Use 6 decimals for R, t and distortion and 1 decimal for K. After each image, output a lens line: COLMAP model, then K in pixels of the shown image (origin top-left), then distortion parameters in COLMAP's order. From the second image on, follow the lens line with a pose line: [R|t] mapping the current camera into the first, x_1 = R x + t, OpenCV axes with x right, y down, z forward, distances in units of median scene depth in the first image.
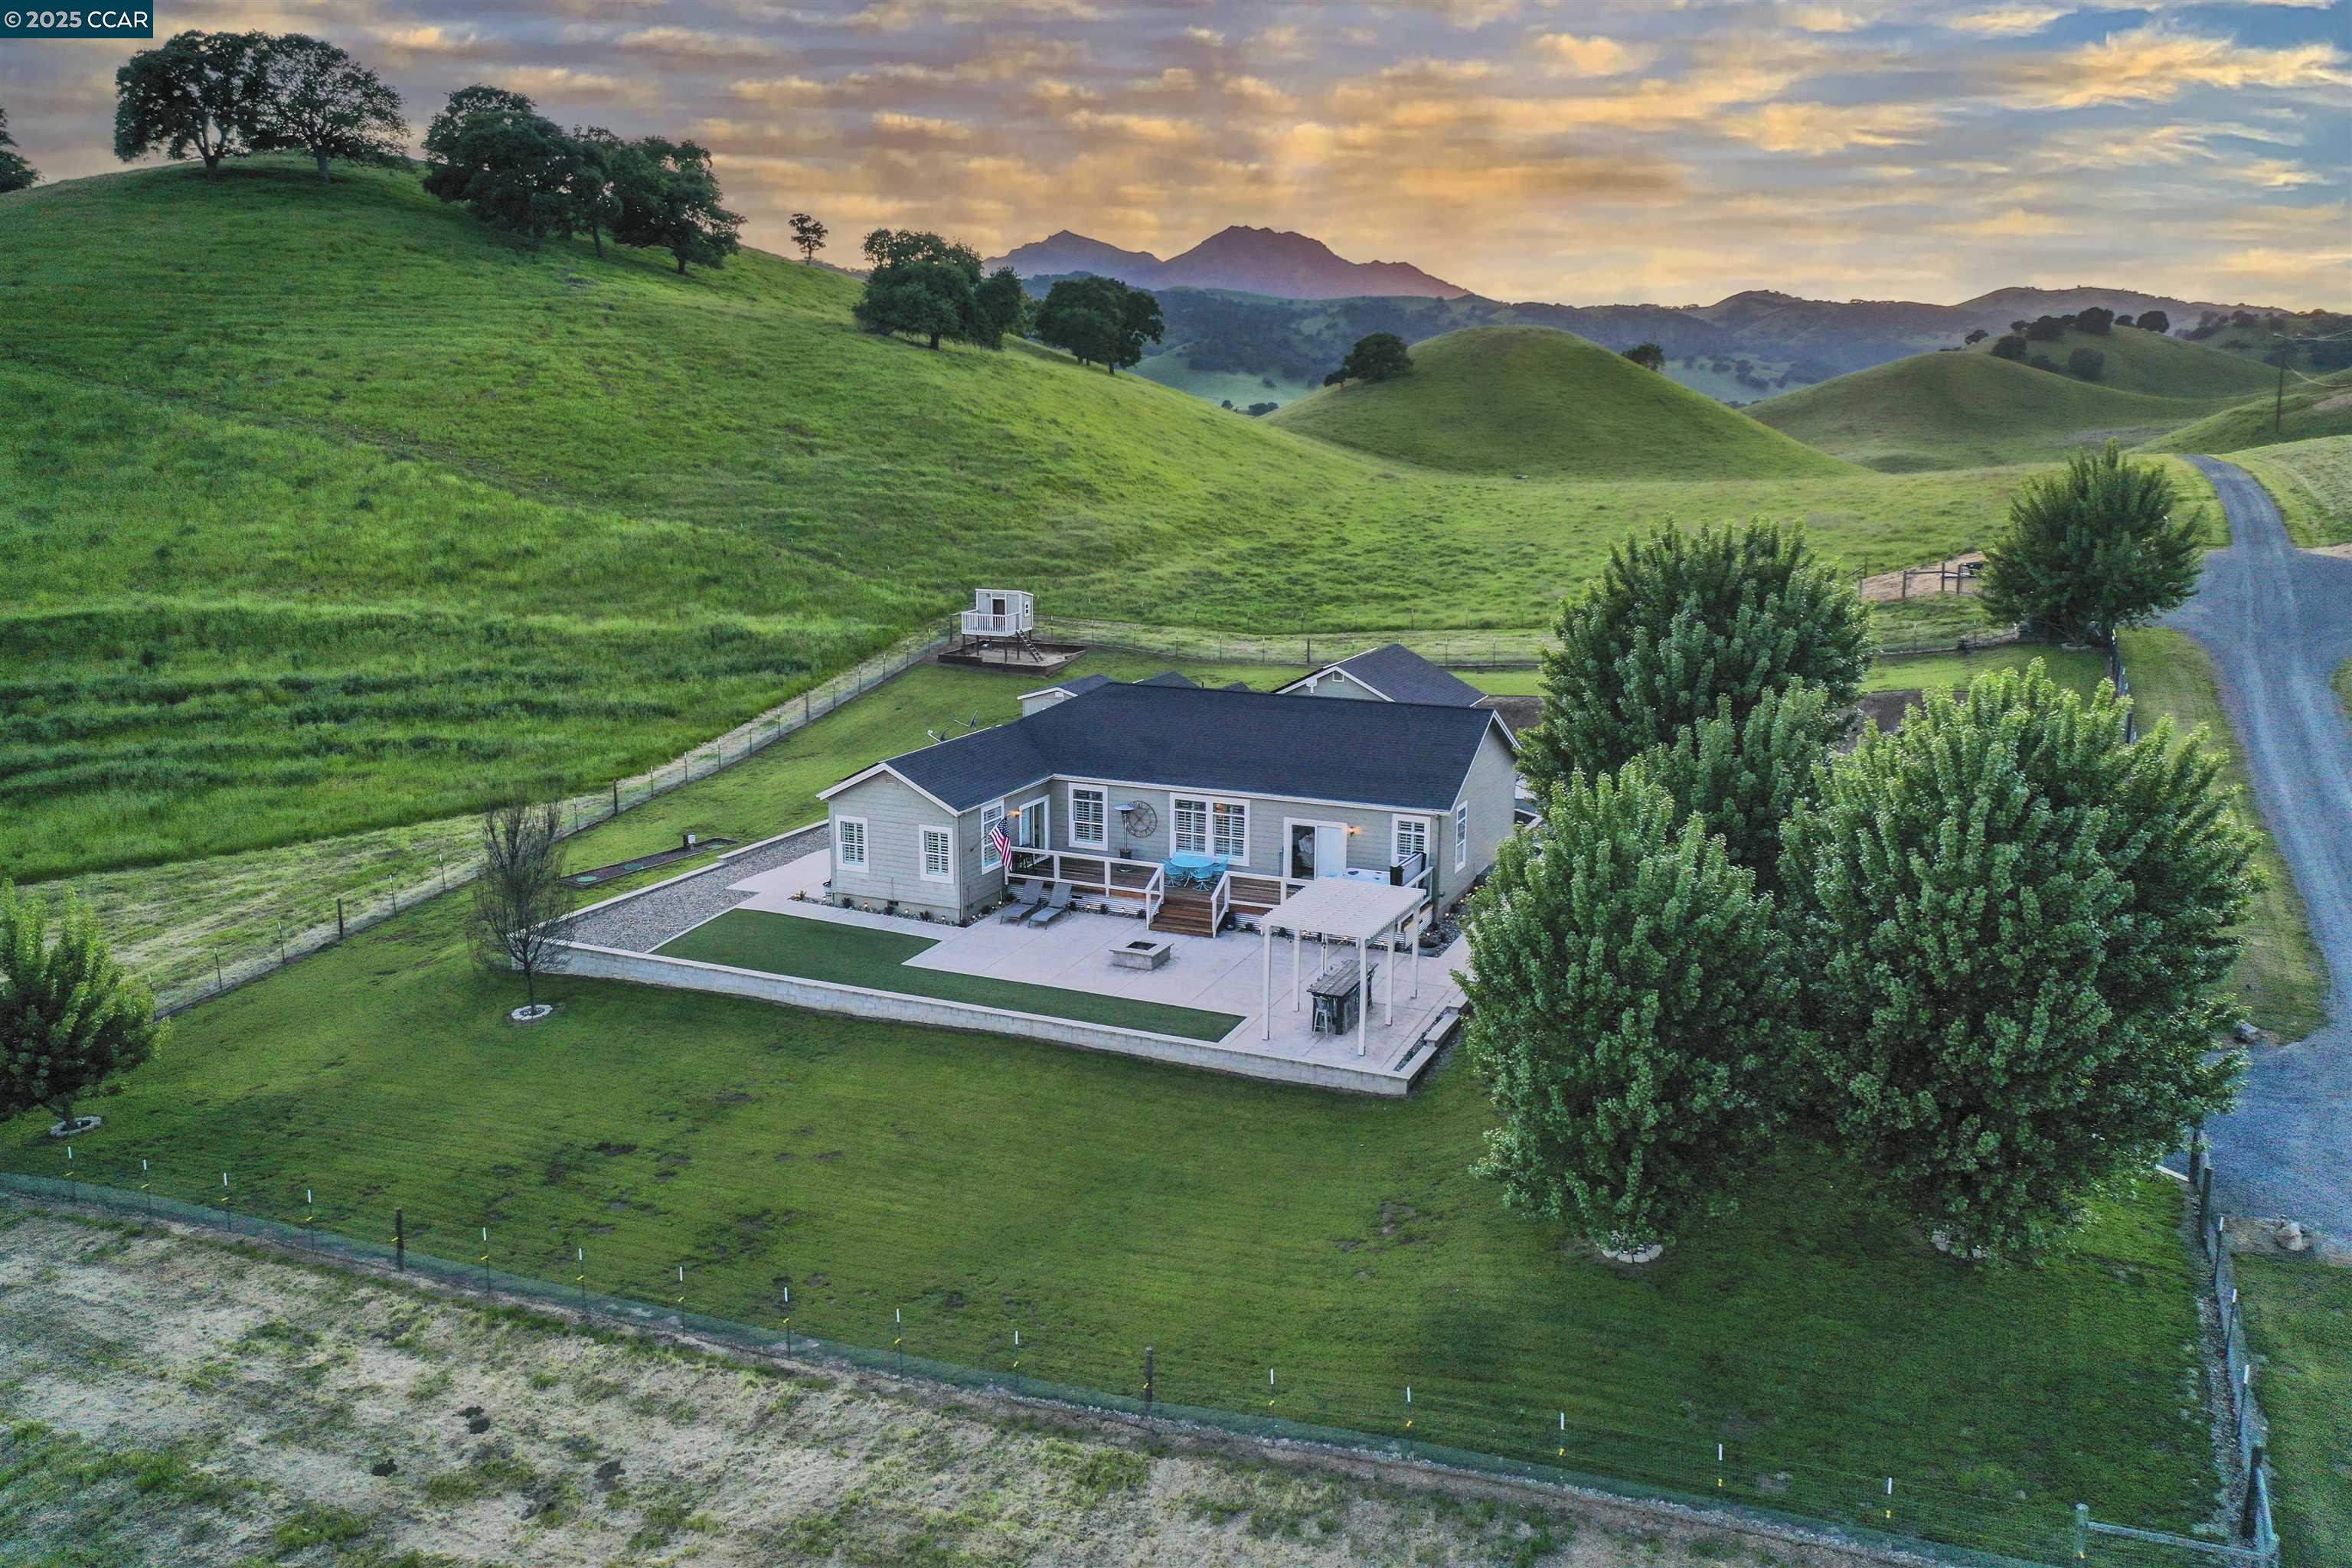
lens RADIAL K [[1857.6, 0, 1175.4], [0, 1857.6, 724.4], [0, 0, 1]] dist [0.011680, -0.000231]
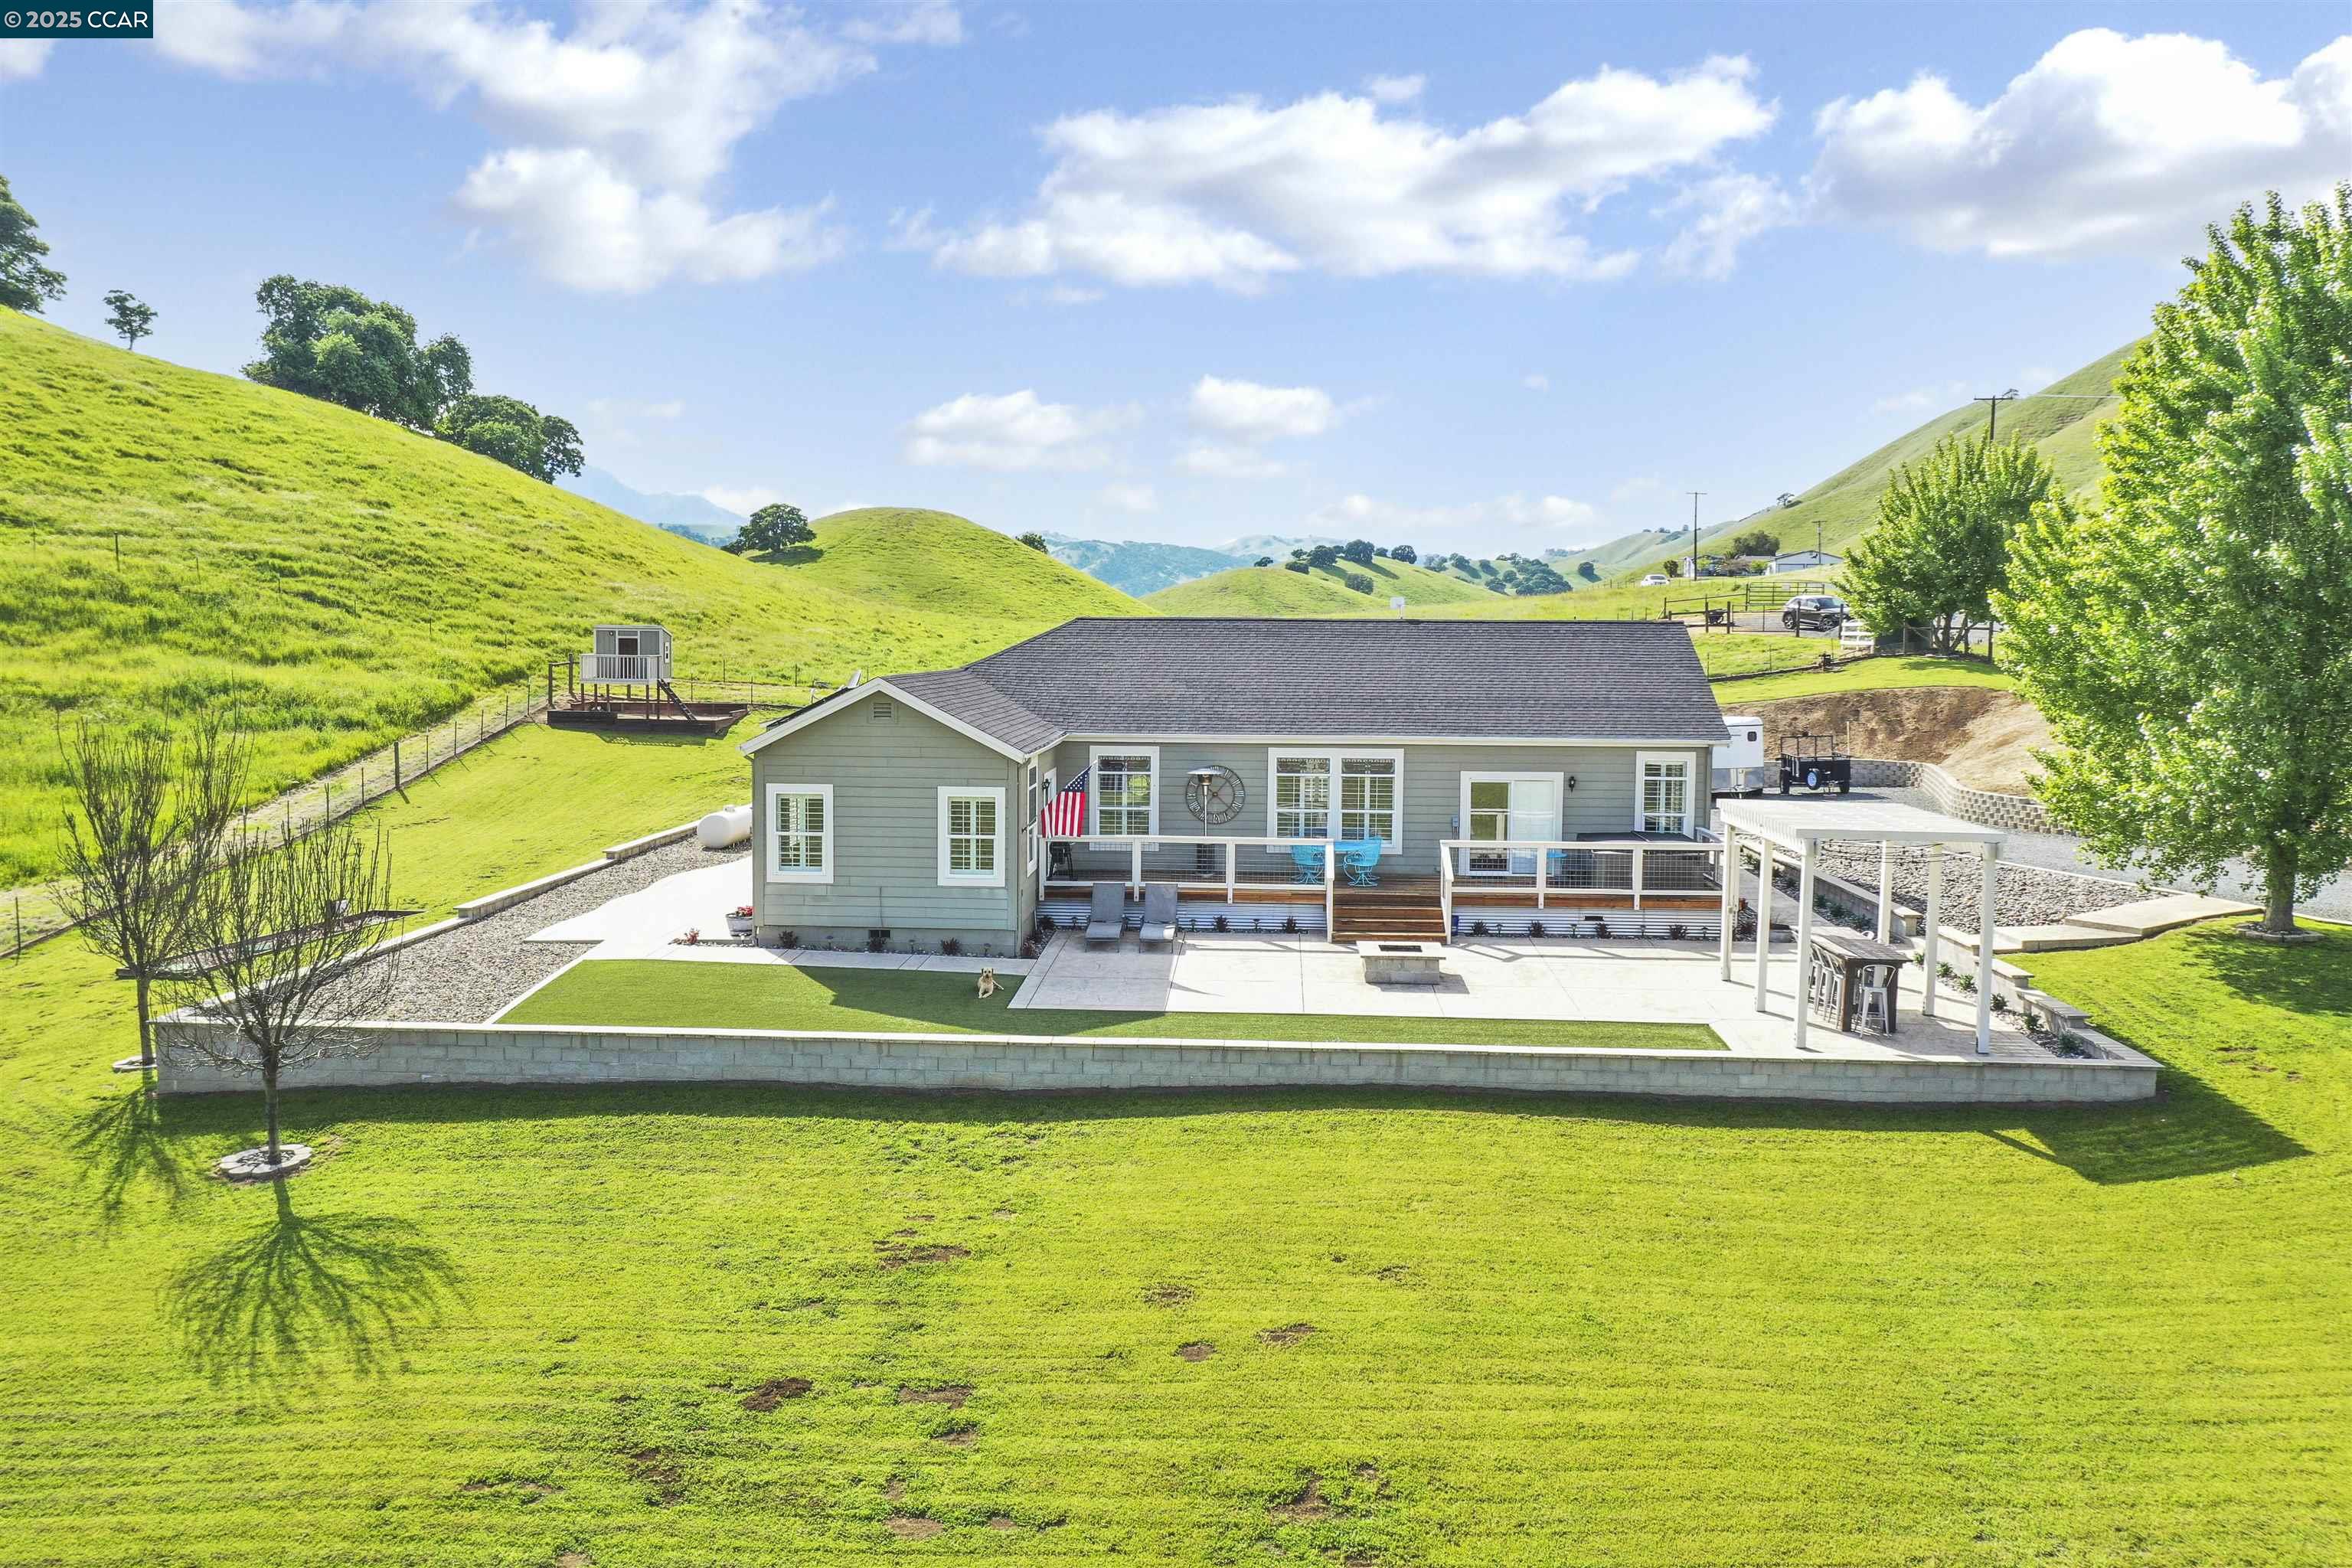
lens RADIAL K [[1857.6, 0, 1175.4], [0, 1857.6, 724.4], [0, 0, 1]] dist [0.011680, -0.000231]
pose [[0.930907, -0.010714, 0.365098, -0.269074], [0.055873, 0.991983, -0.113353, 0.100185], [-0.360956, 0.125920, 0.924043, 0.422225]]
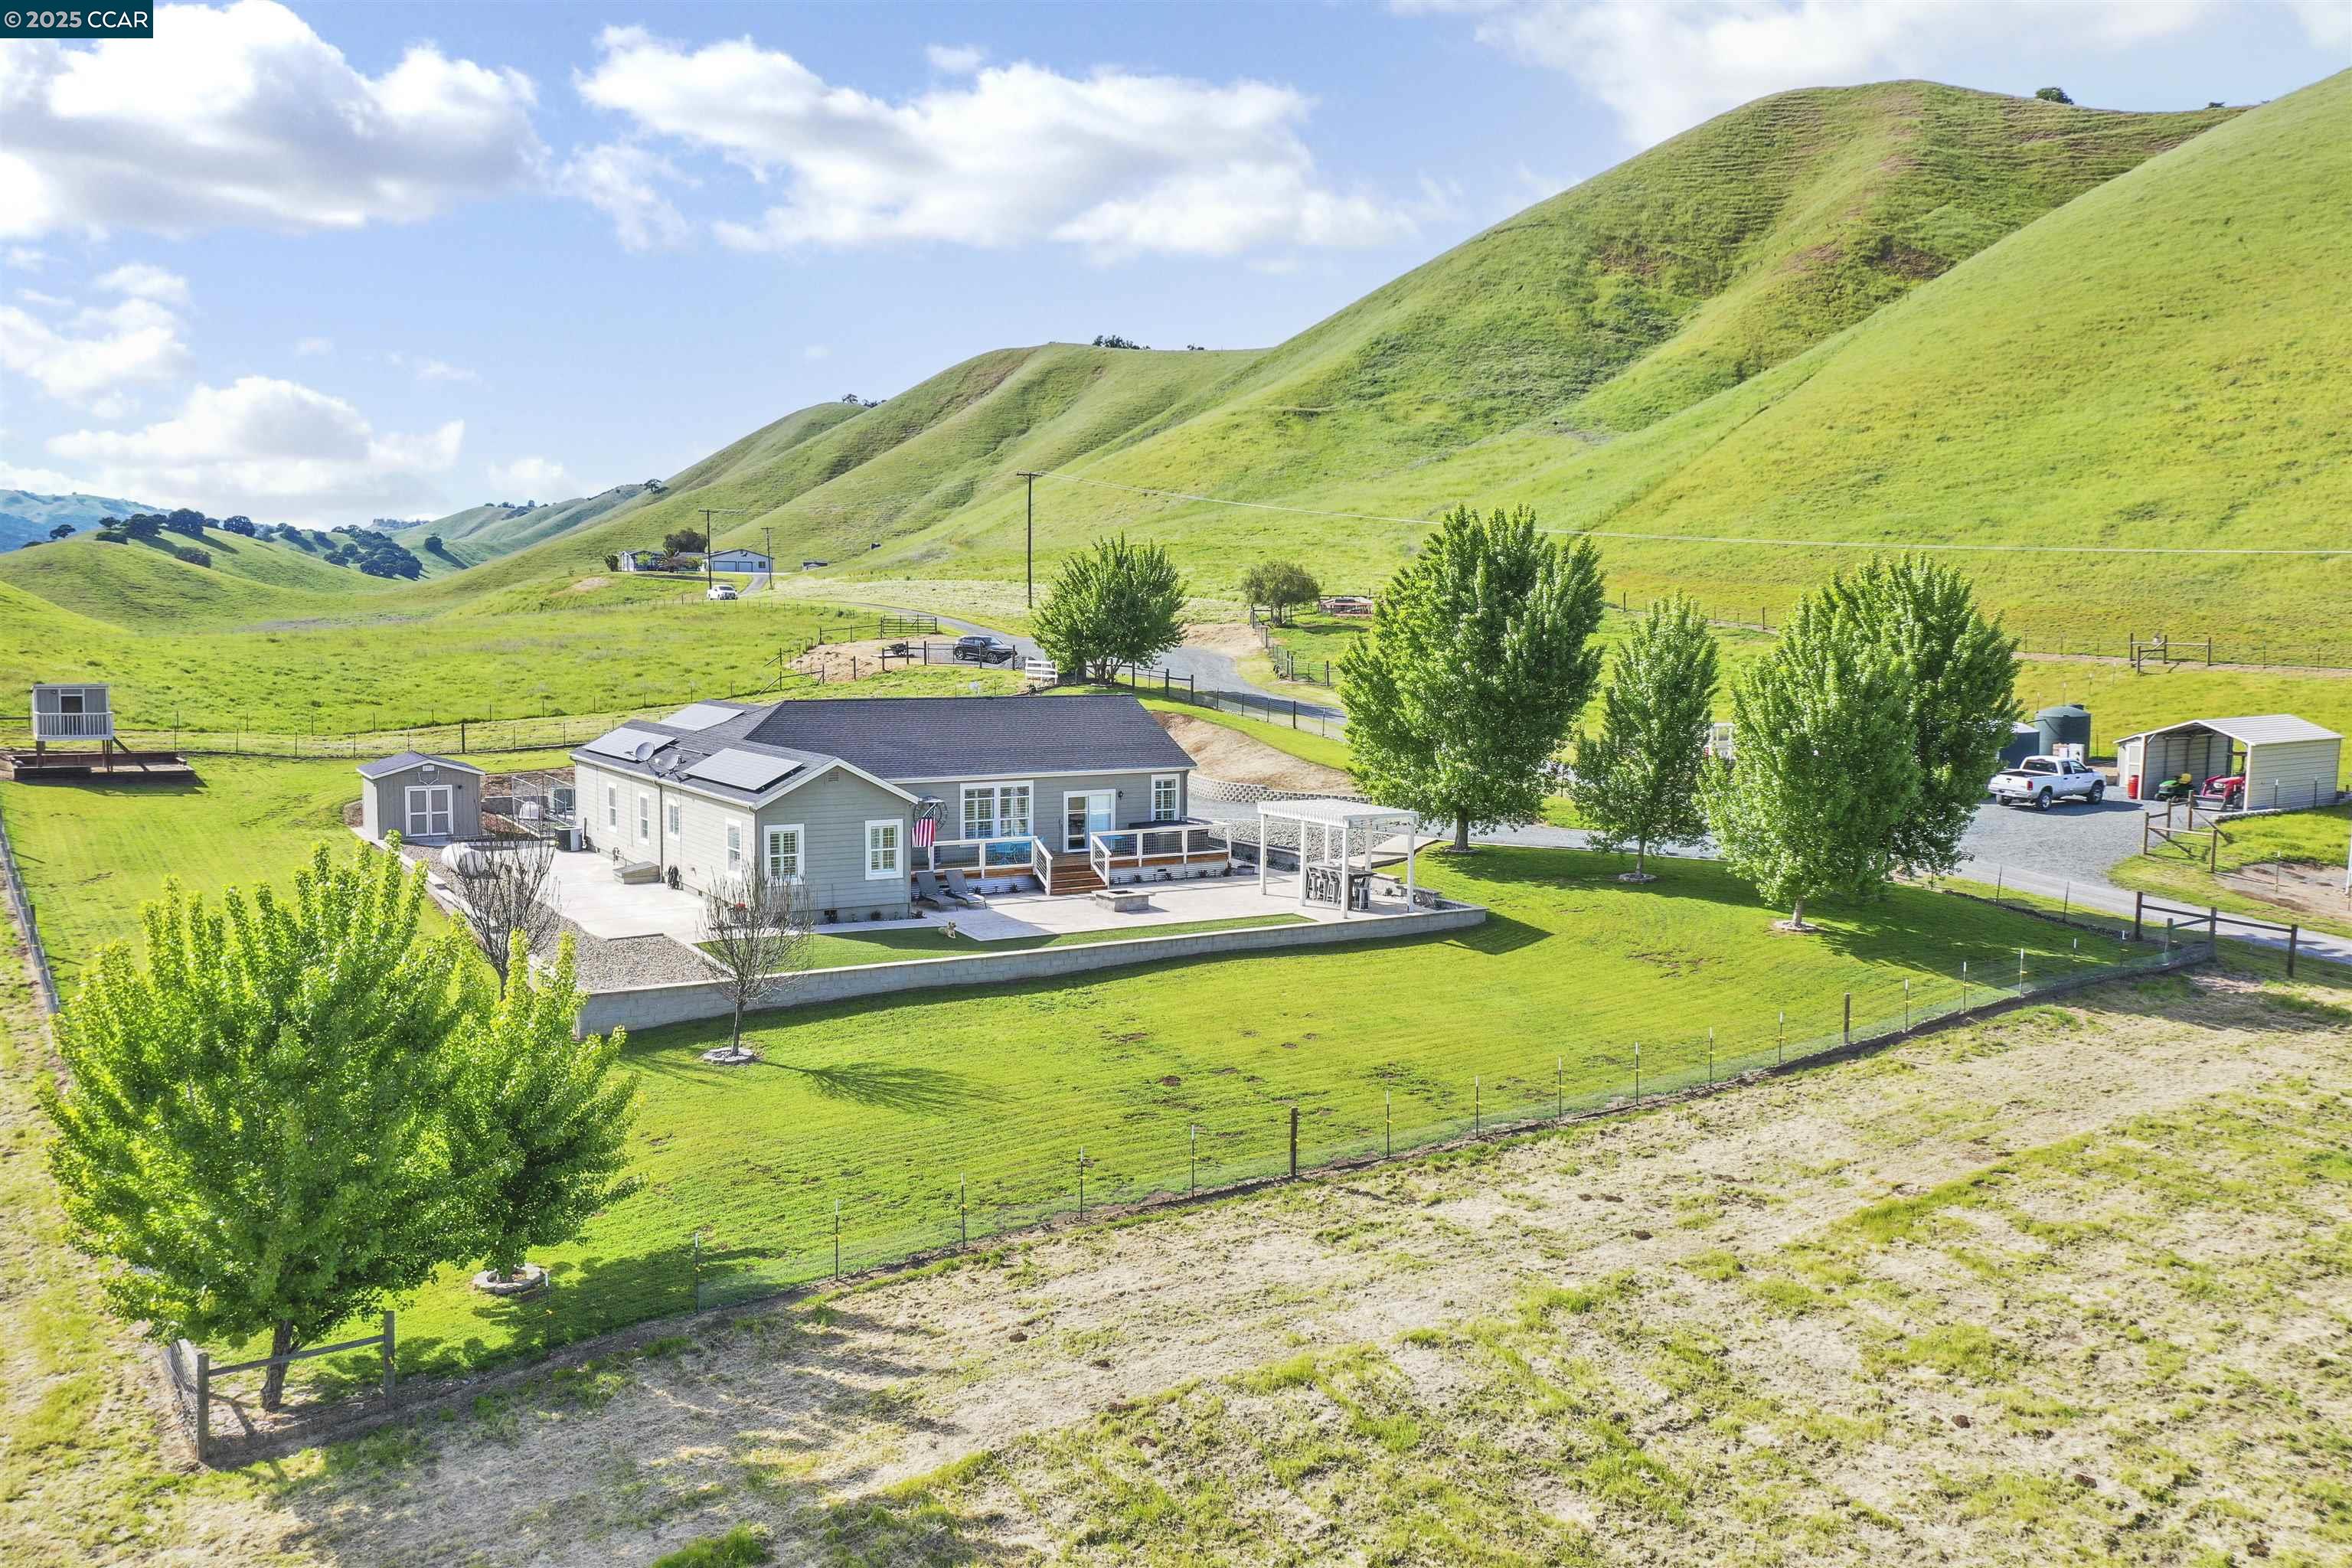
lens RADIAL K [[1844.6, 0, 1176.0], [0, 1844.6, 784.0], [0, 0, 1]] dist [0.012596, 0.001925]
pose [[0.554916, -0.070070, 0.828950, -0.803198], [0.136055, 0.990674, -0.007338, 0.061454], [-0.820705, 0.116854, 0.559274, 0.322689]]
